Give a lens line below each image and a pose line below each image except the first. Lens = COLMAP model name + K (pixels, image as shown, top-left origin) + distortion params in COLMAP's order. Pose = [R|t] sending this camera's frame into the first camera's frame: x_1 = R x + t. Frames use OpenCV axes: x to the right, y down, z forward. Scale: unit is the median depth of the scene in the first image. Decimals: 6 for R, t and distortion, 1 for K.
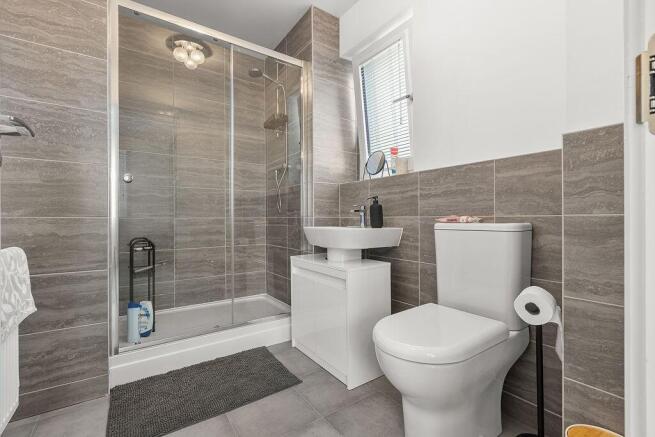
lens RADIAL K [[295.3, 0, 325.7], [0, 295.3, 218.5], [0, 0, 1]] dist [0.009510, -0.000885]
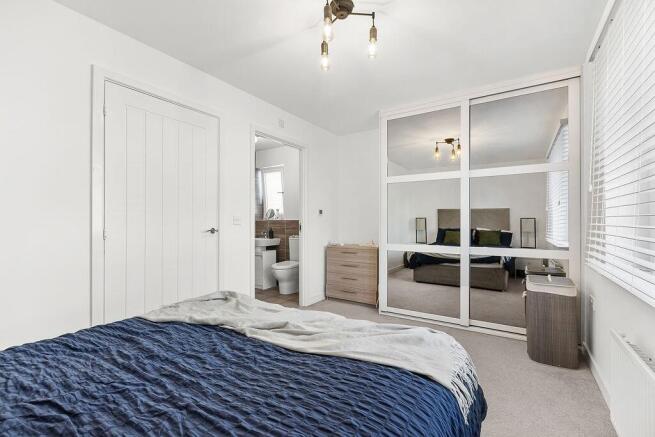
lens RADIAL K [[295.3, 0, 326.5], [0, 295.3, 220.9], [0, 0, 1]] dist [0.009510, -0.000885]
pose [[0.925221, 0.004878, 0.379396, -0.429814], [-0.001586, 0.999958, -0.008989, -0.117628], [-0.379424, 0.007715, 0.925191, -1.899765]]
